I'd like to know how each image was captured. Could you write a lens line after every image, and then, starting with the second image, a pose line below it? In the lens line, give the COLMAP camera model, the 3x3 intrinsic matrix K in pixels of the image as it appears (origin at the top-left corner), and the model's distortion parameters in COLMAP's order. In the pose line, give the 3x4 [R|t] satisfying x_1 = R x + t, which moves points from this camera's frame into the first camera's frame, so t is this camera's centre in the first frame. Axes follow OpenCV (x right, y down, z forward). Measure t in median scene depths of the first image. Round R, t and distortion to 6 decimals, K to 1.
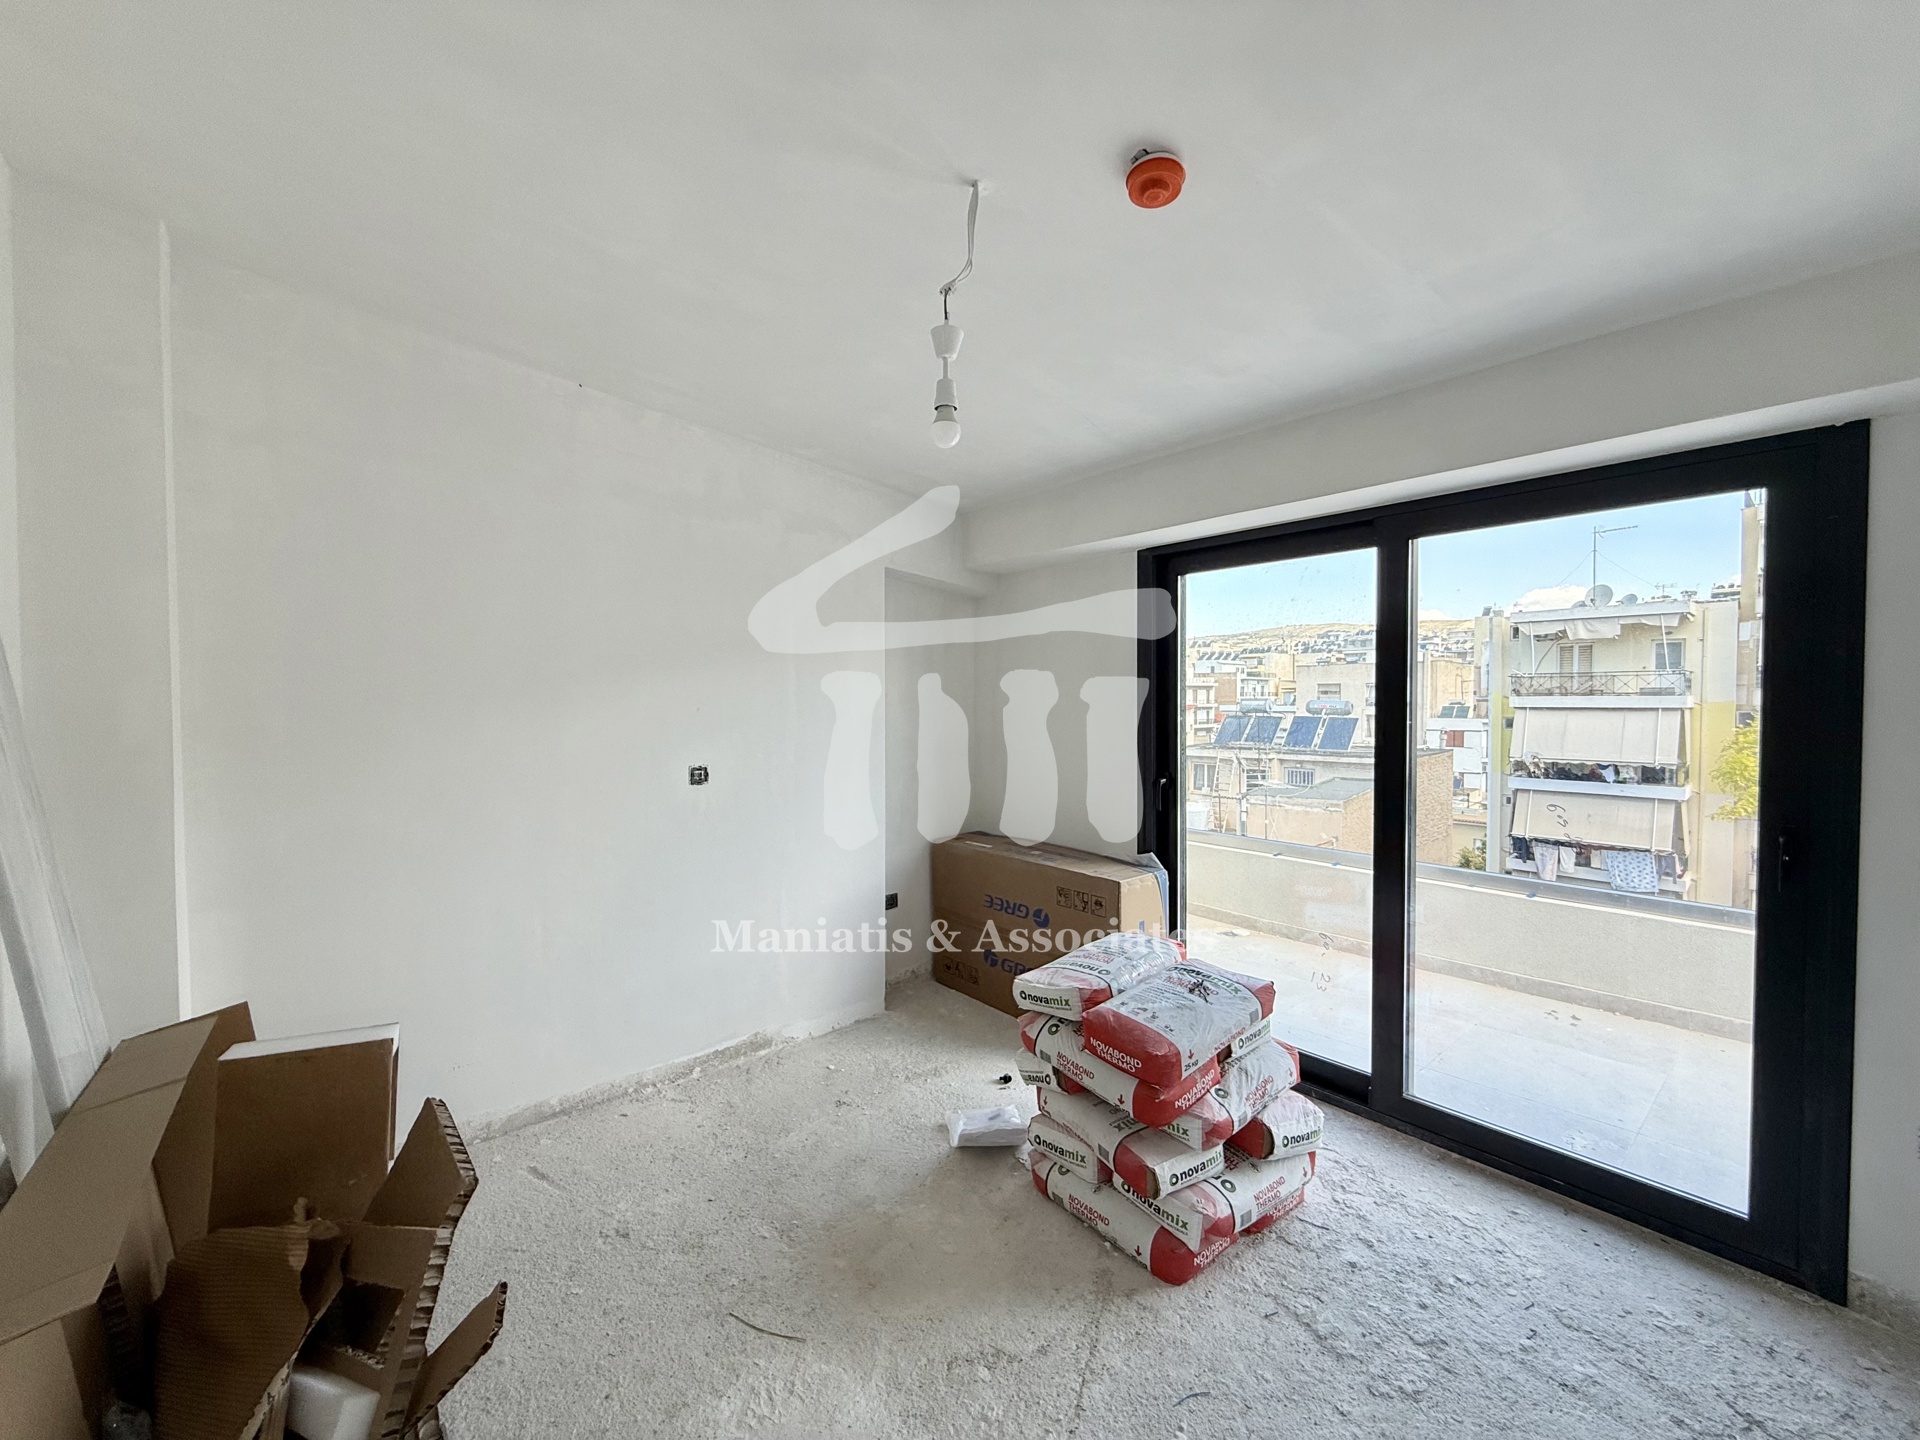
lens RADIAL K [[770.4, 0, 953.2], [0, 770.4, 713.3], [0, 0, 1]] dist [0.000471, 0.000495]
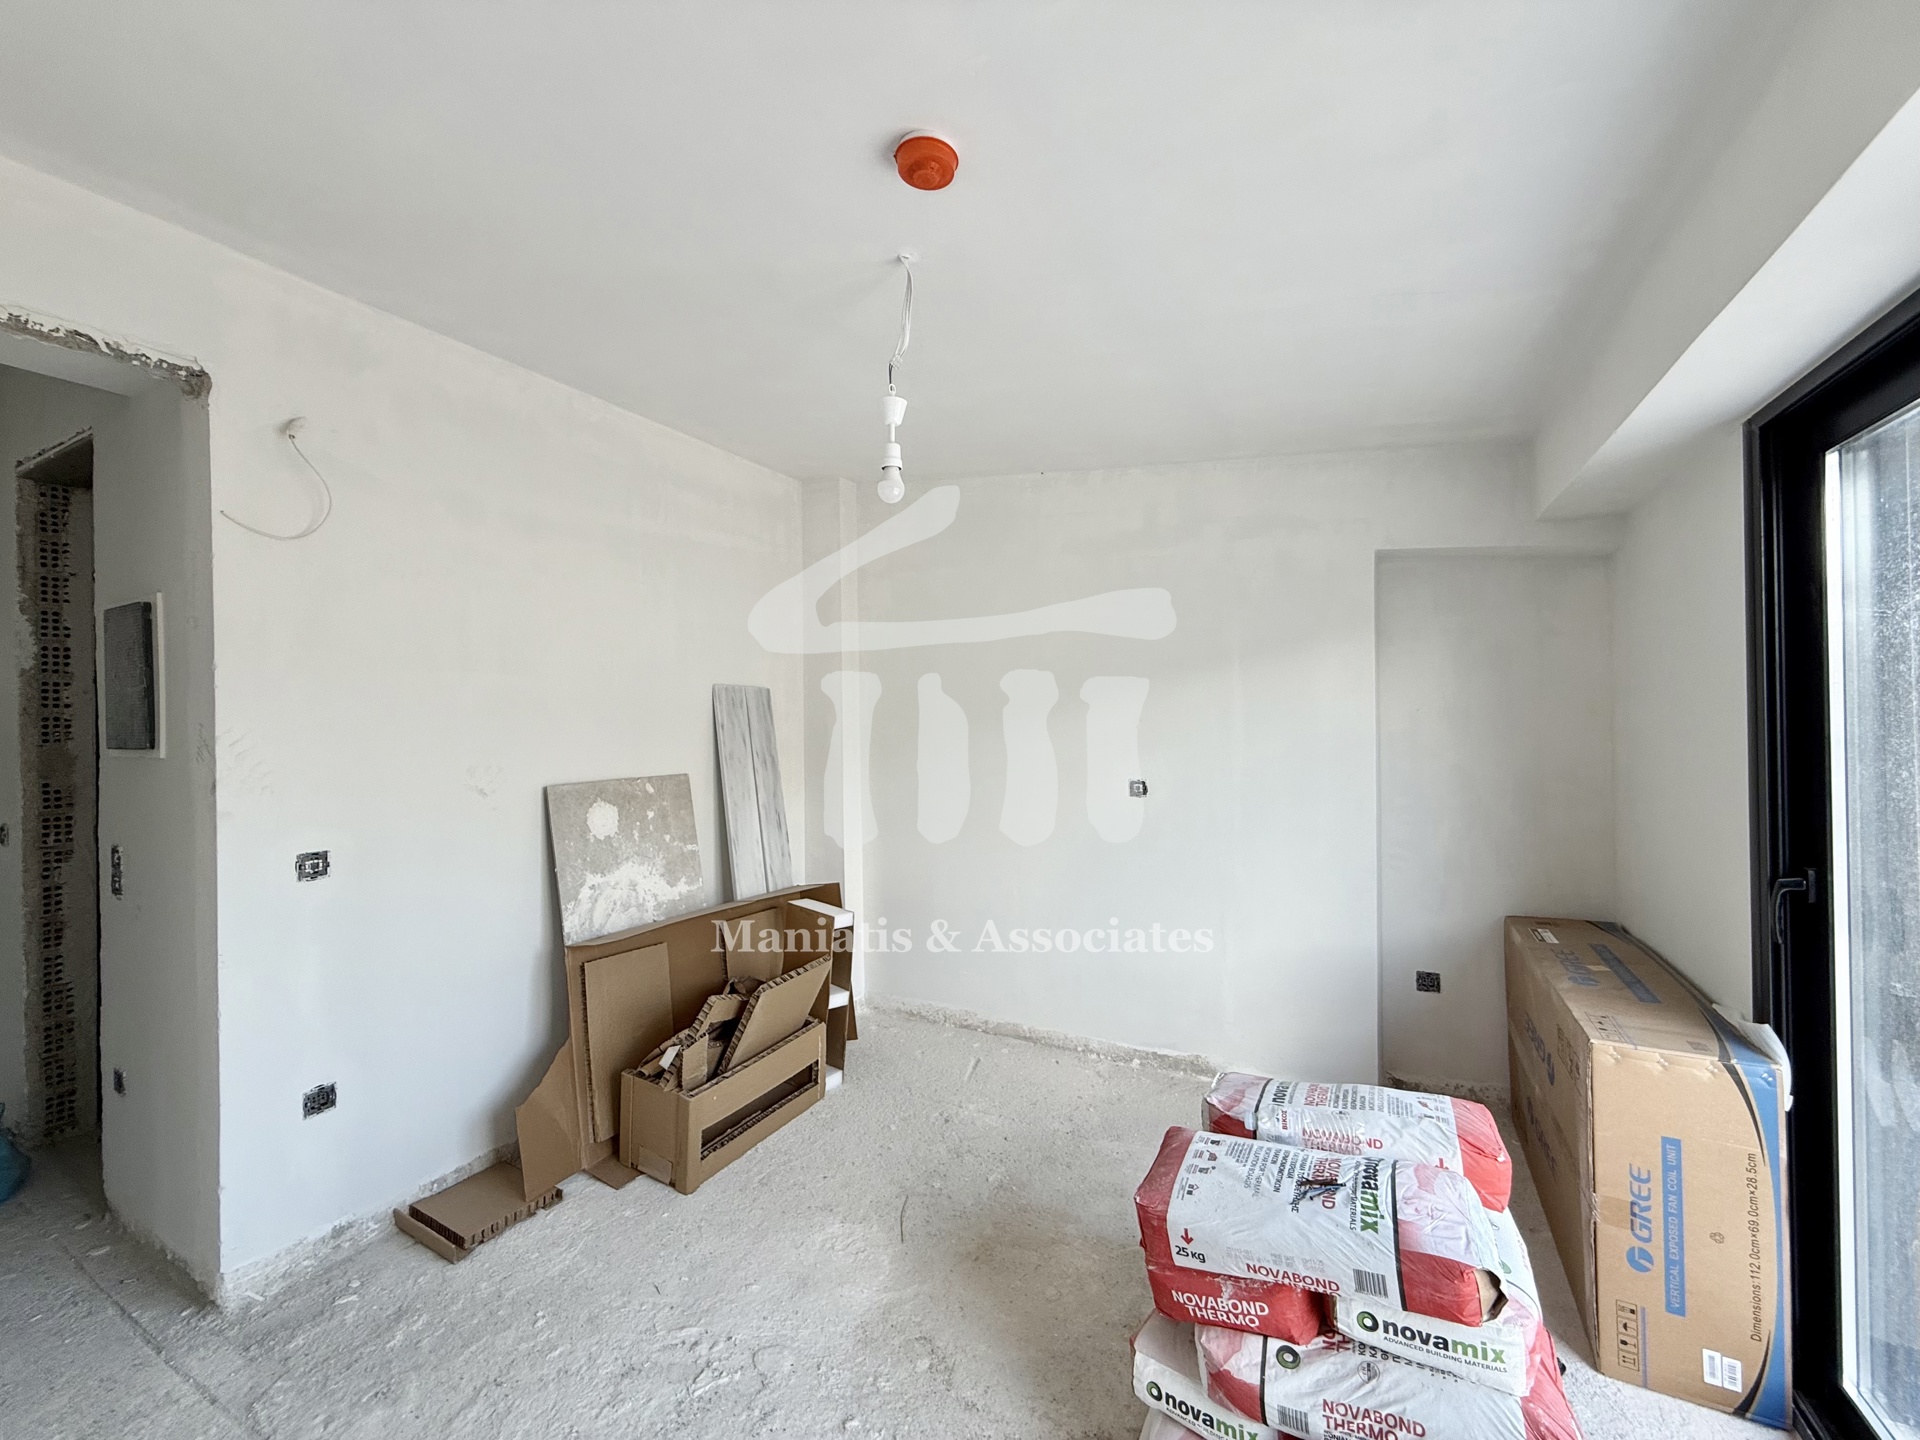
lens RADIAL K [[770.4, 0, 957.9], [0, 770.4, 720.6], [0, 0, 1]] dist [0.000471, 0.000495]
pose [[0.365452, -0.000004, -0.930830, 0.802995], [-0.007597, 0.999967, -0.002987, -0.013092], [0.930799, 0.008163, 0.365440, 0.509291]]
